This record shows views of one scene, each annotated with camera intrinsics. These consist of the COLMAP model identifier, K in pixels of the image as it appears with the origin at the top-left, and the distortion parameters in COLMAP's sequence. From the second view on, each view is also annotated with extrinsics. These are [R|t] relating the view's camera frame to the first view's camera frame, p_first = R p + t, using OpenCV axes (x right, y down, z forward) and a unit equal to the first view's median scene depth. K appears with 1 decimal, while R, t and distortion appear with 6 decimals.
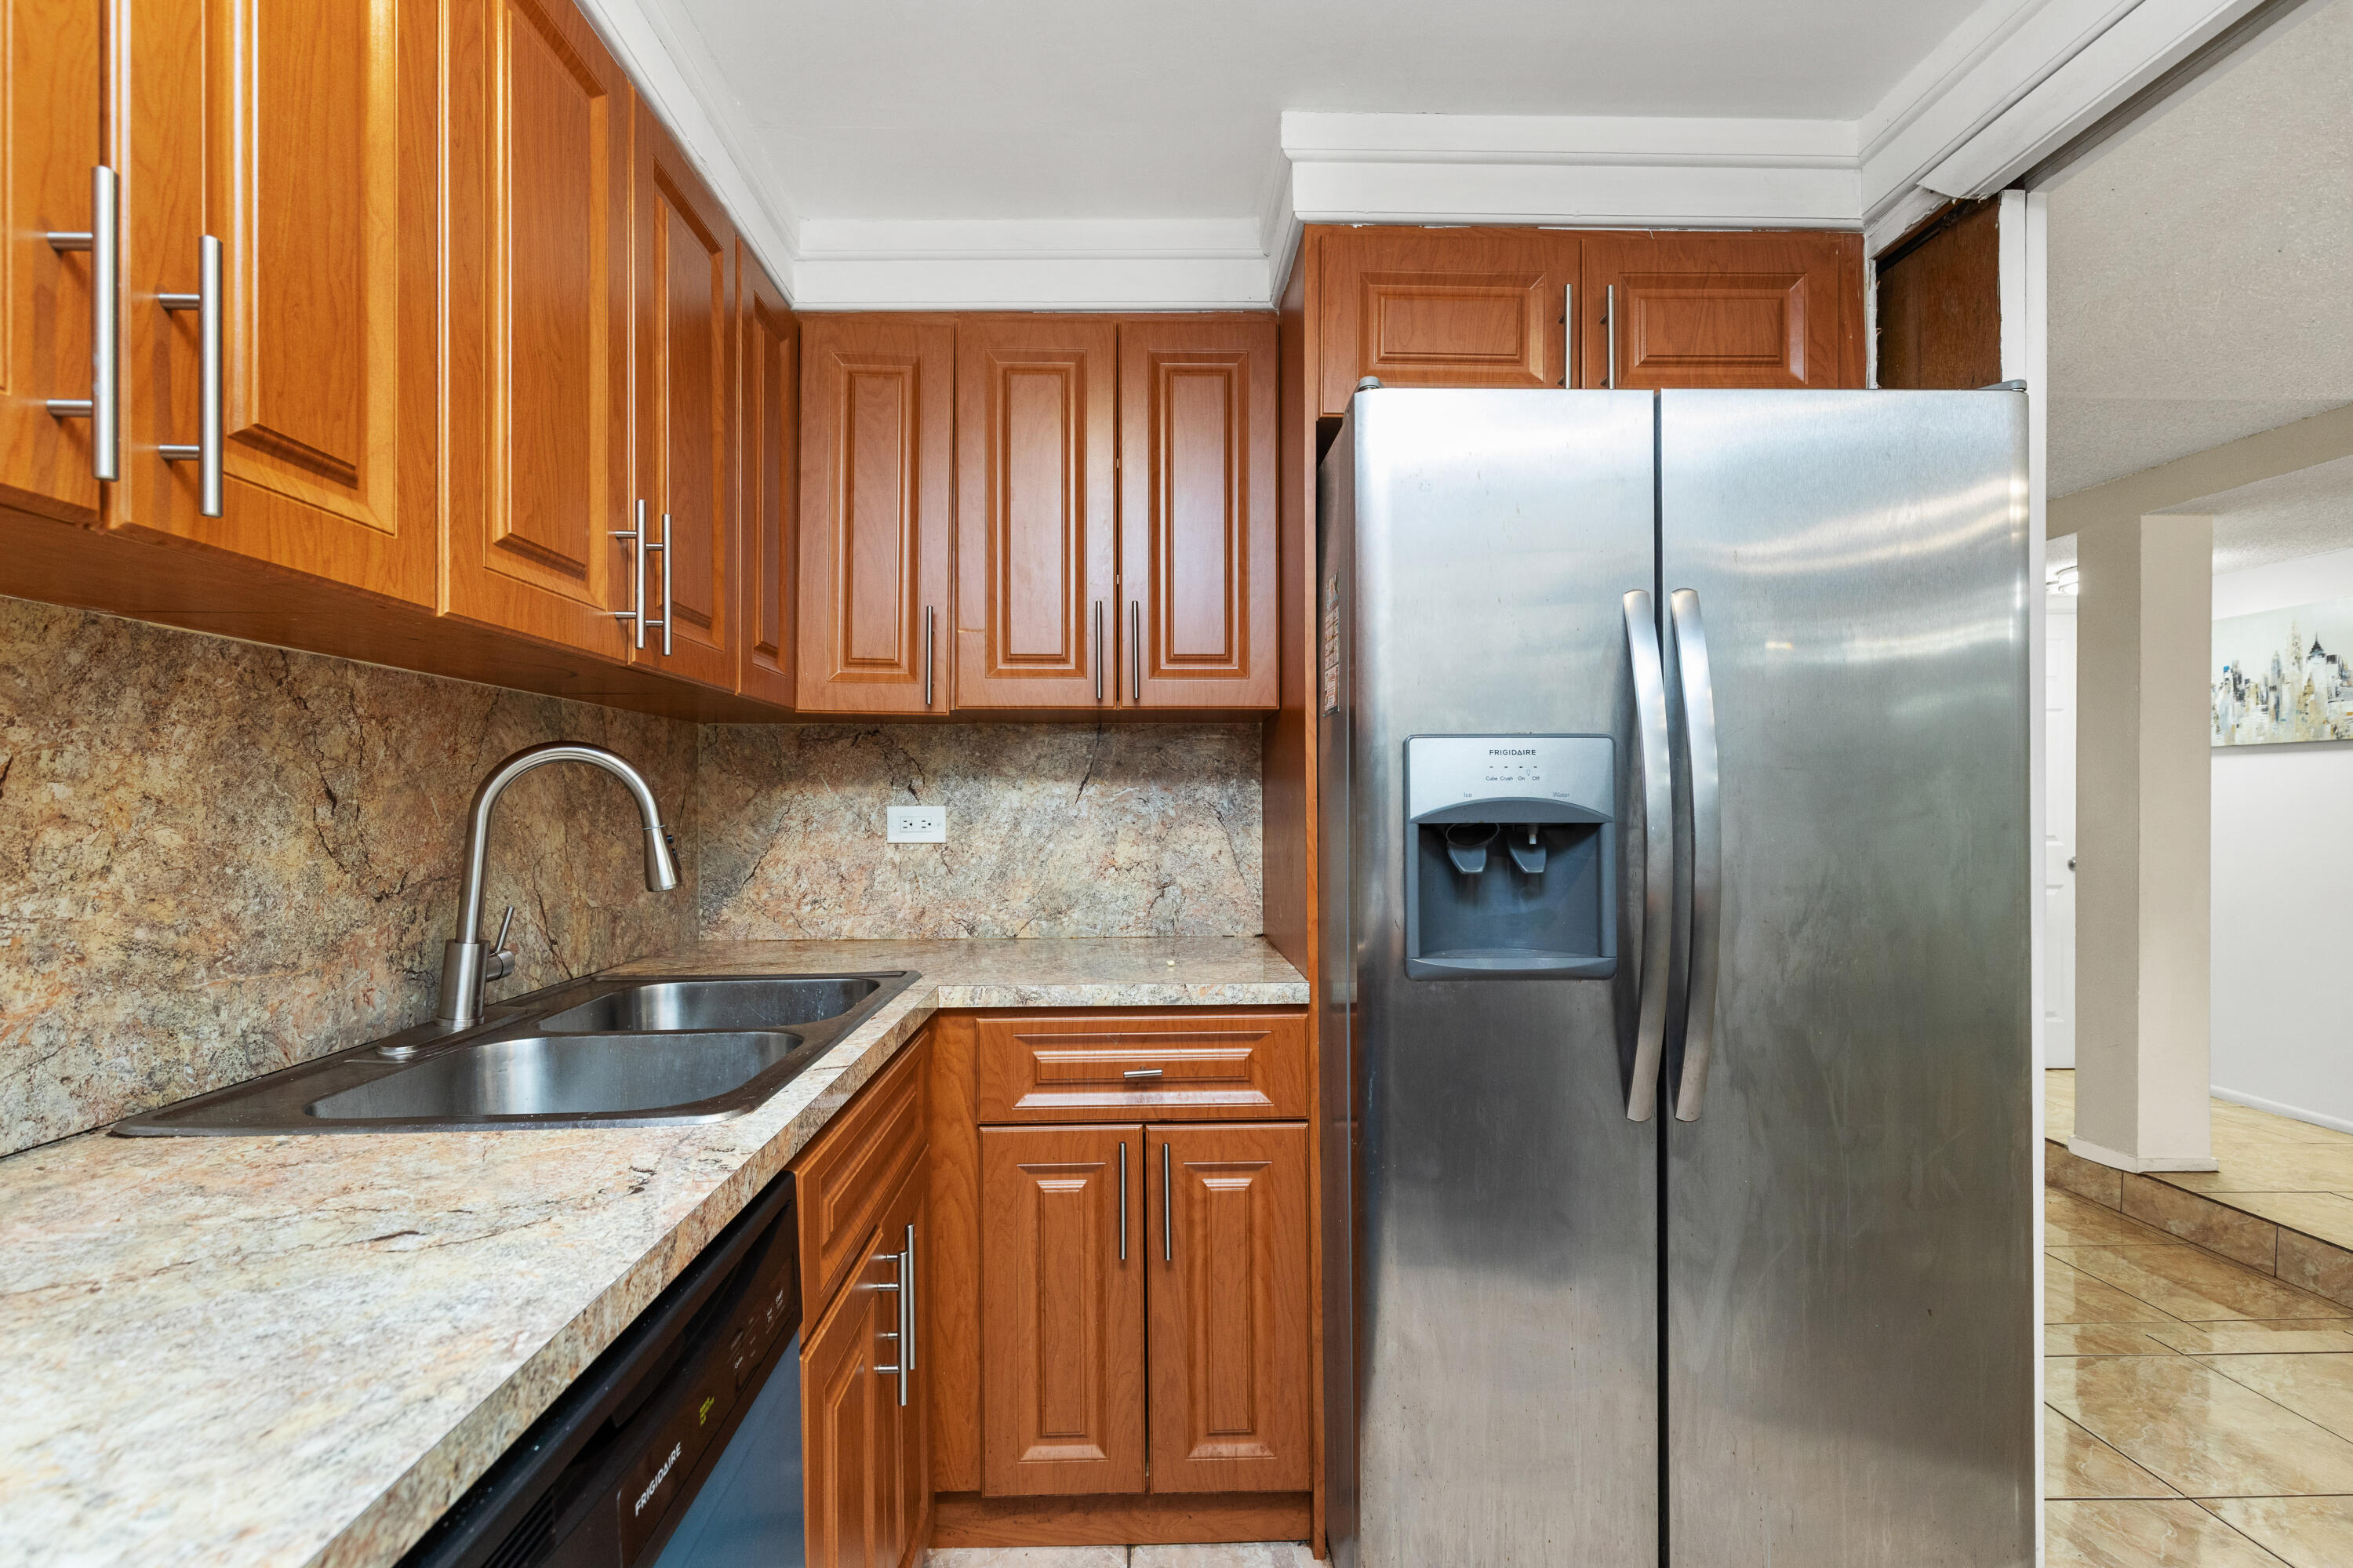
lens RADIAL K [[1069.6, 0, 1157.5], [0, 1069.6, 818.8], [0, 0, 1]] dist [0.009051, -0.002766]
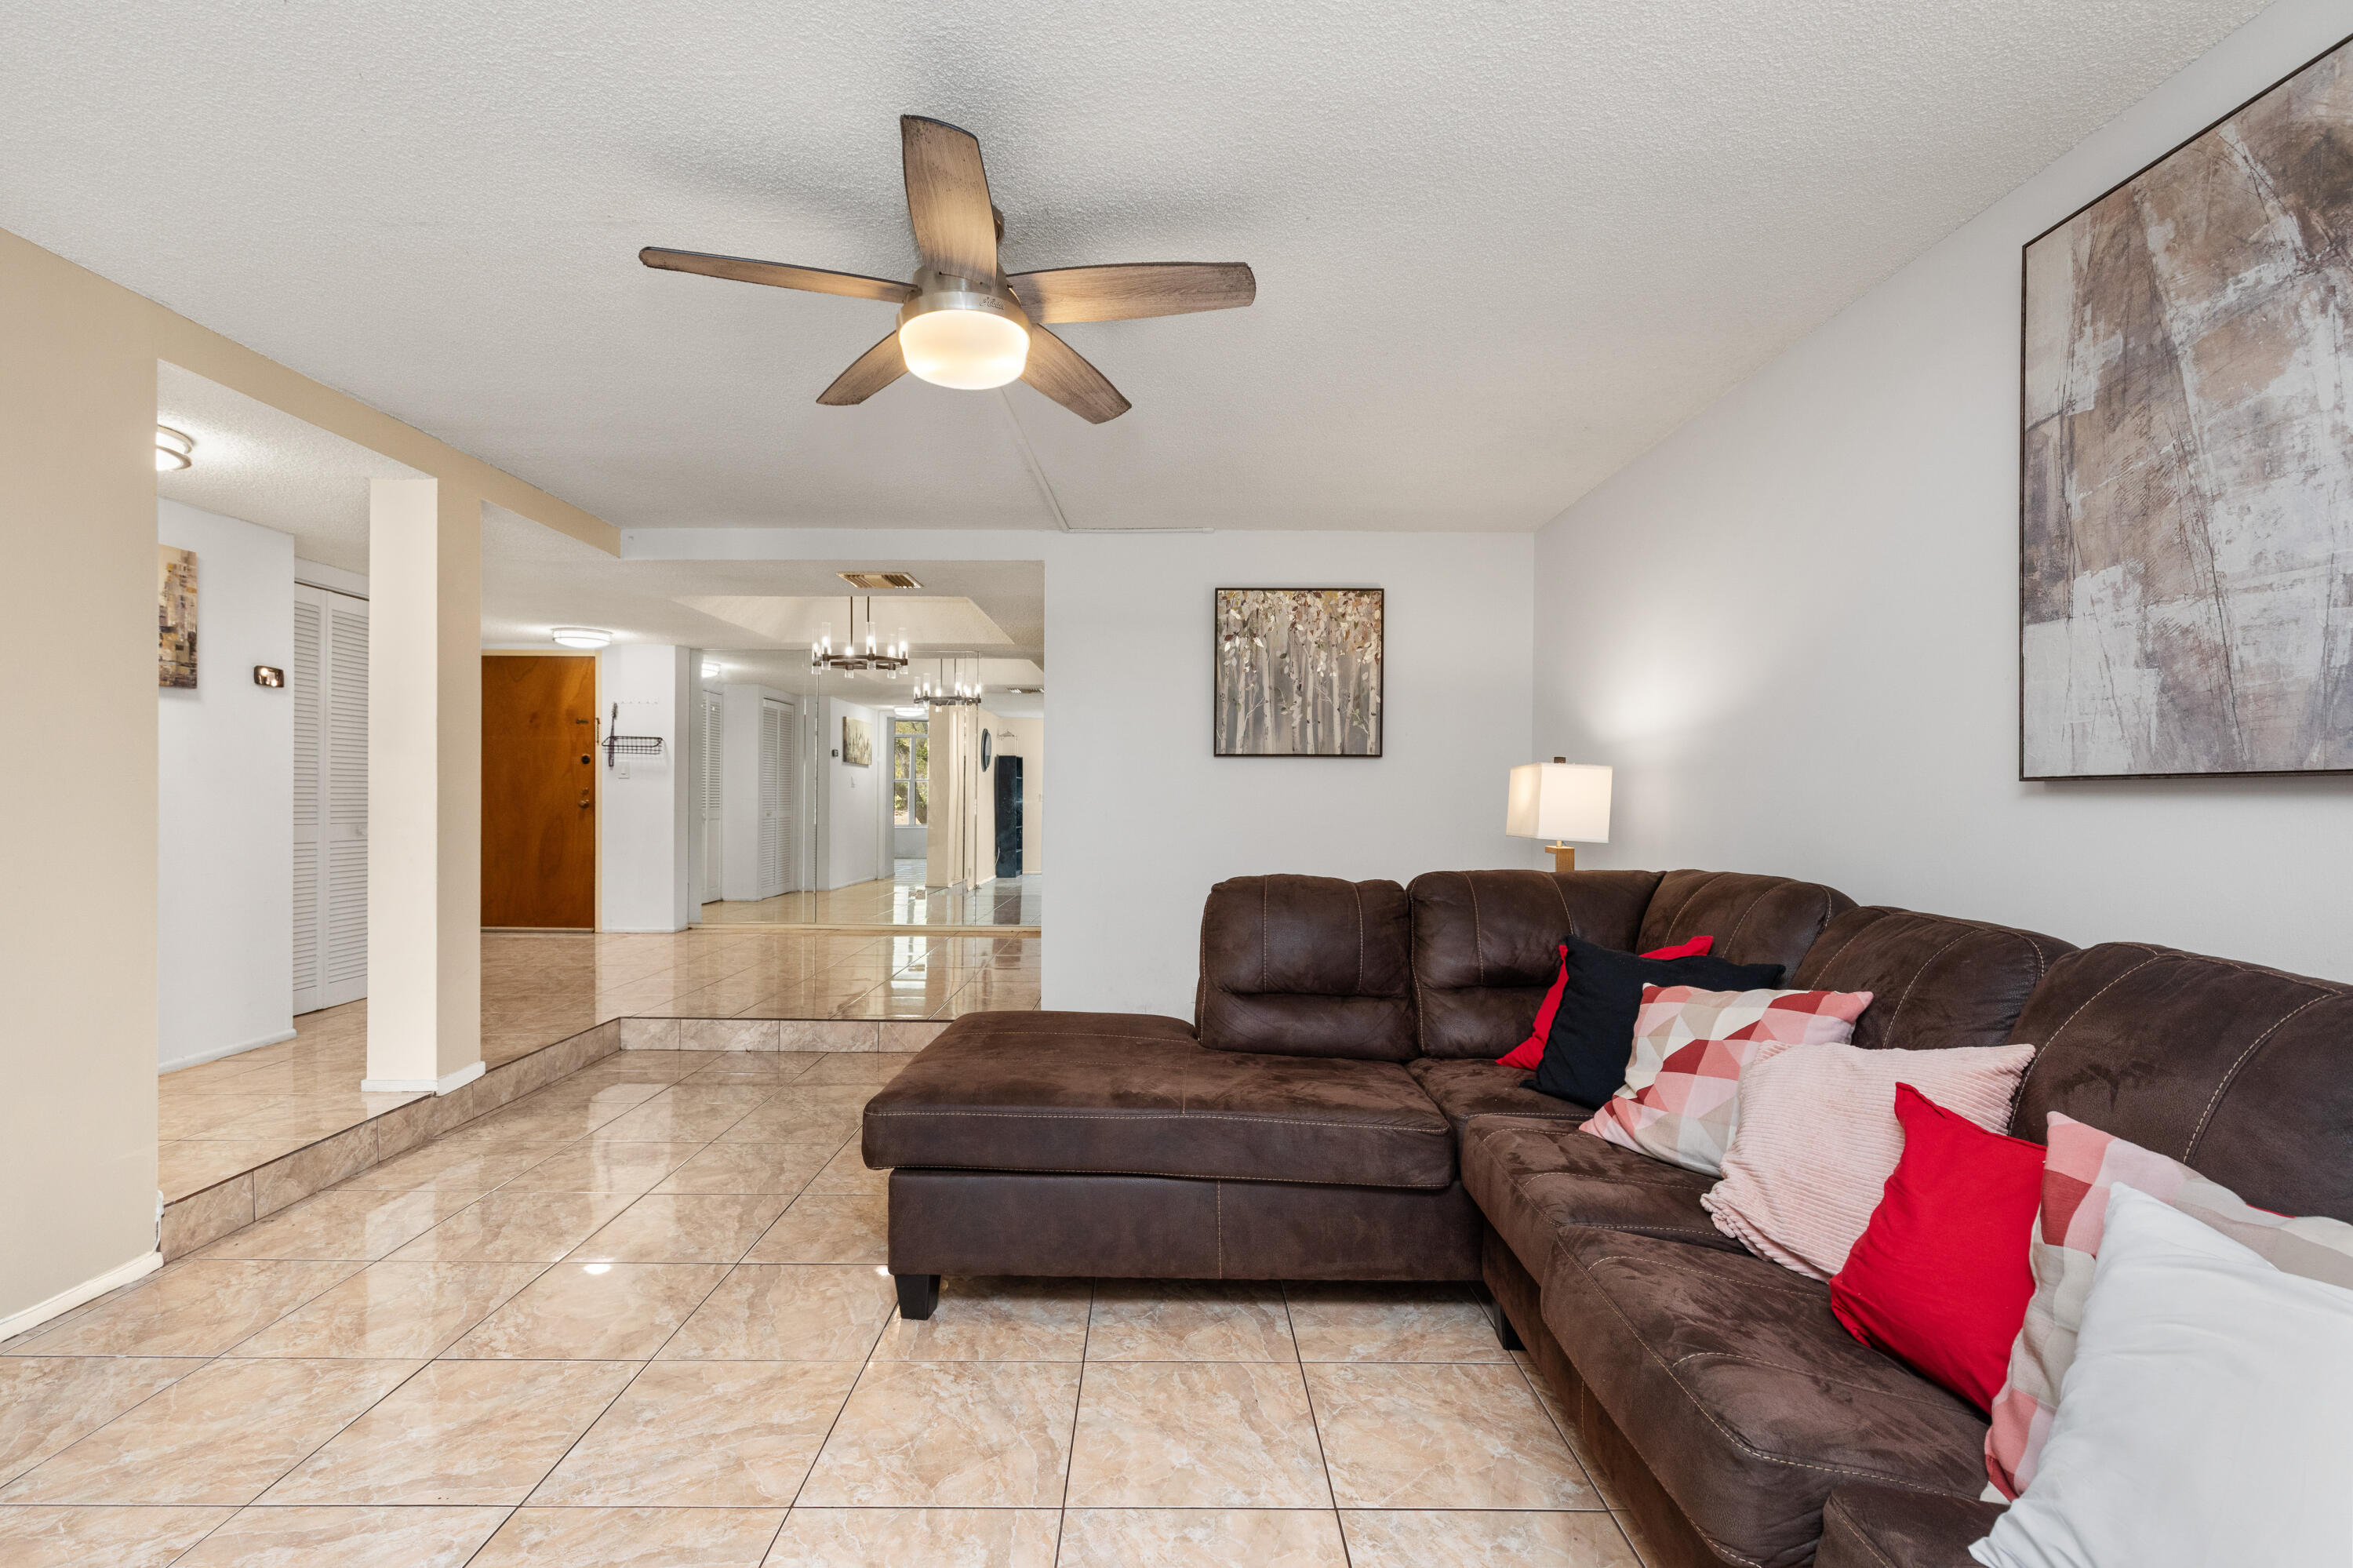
lens RADIAL K [[1069.6, 0, 1177.3], [0, 1069.6, 802.9], [0, 0, 1]] dist [0.009051, -0.002766]
pose [[-0.999254, -0.010336, 0.037210, 0.463313], [-0.009473, 0.999683, 0.023310, 0.043201], [-0.037439, 0.022940, -0.999036, 6.605301]]
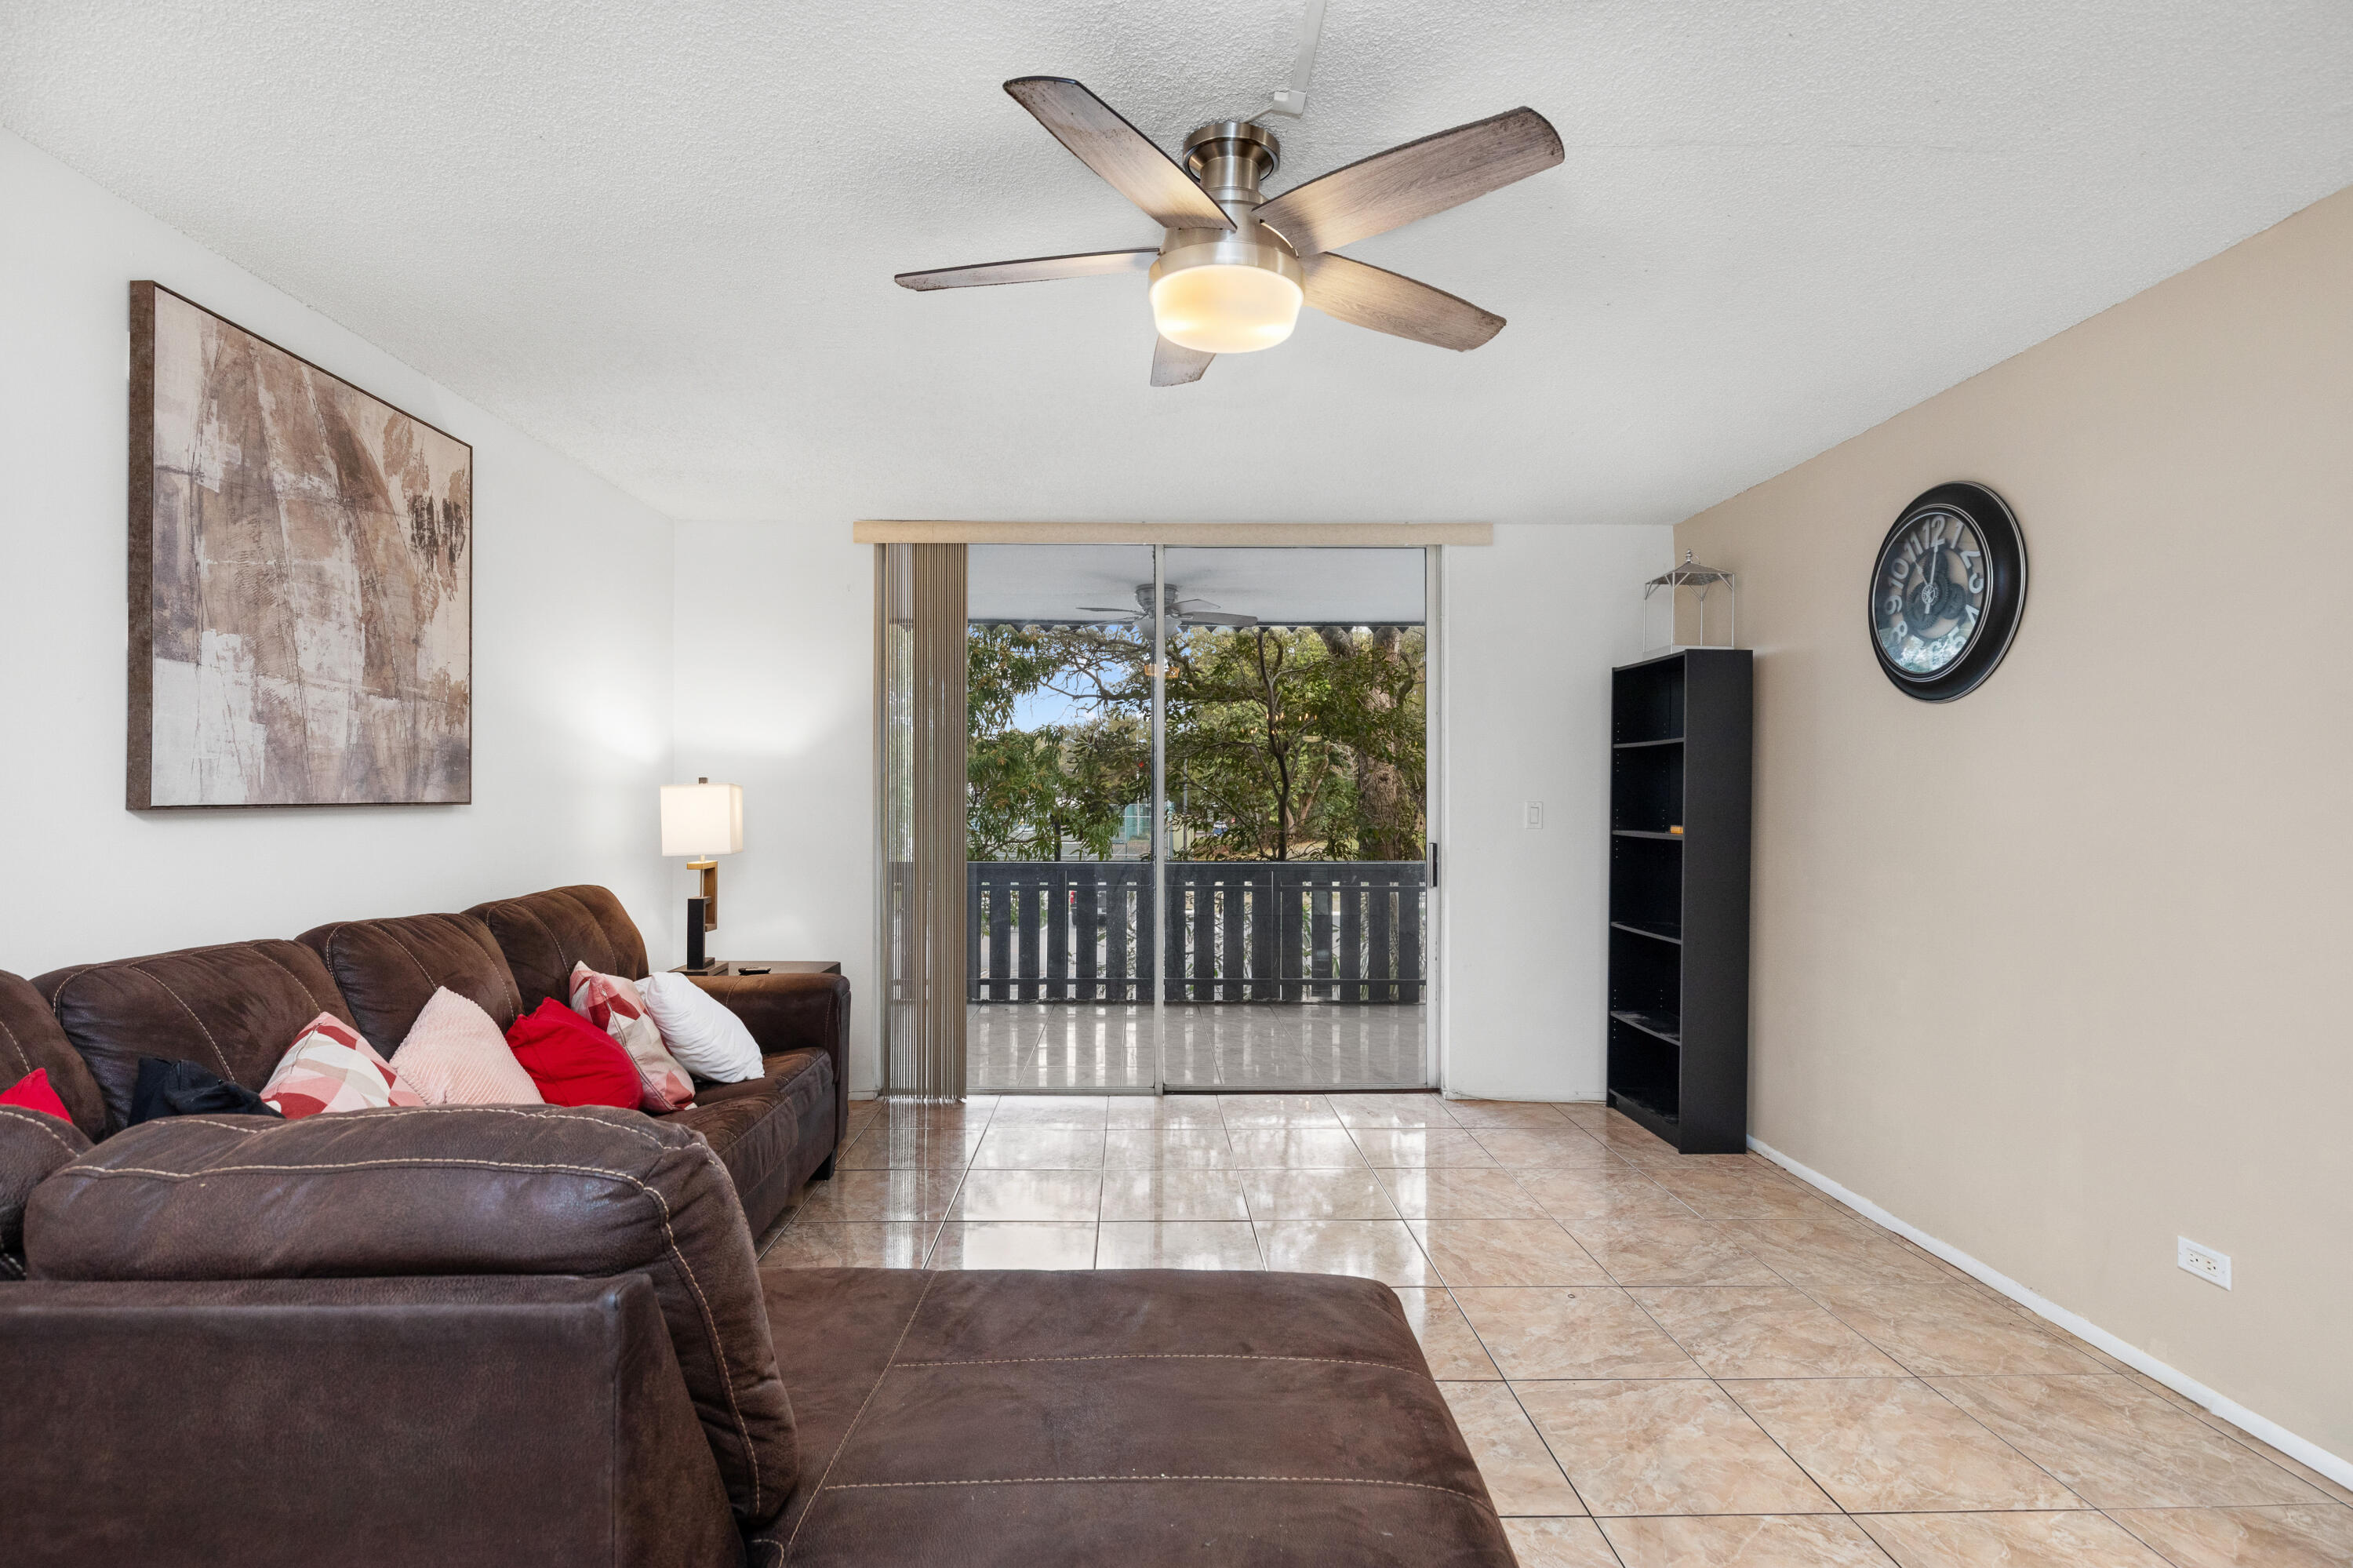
lens RADIAL K [[1130.1, 0, 1175.5], [0, 1130.1, 787.4], [0, 0, 1]] dist [0.001537, -0.000847]
pose [[0.999815, -0.000528, -0.019240, 0.908646], [0.000094, 0.999745, -0.022583, 0.040952], [0.019247, 0.022577, 0.999560, 2.754028]]
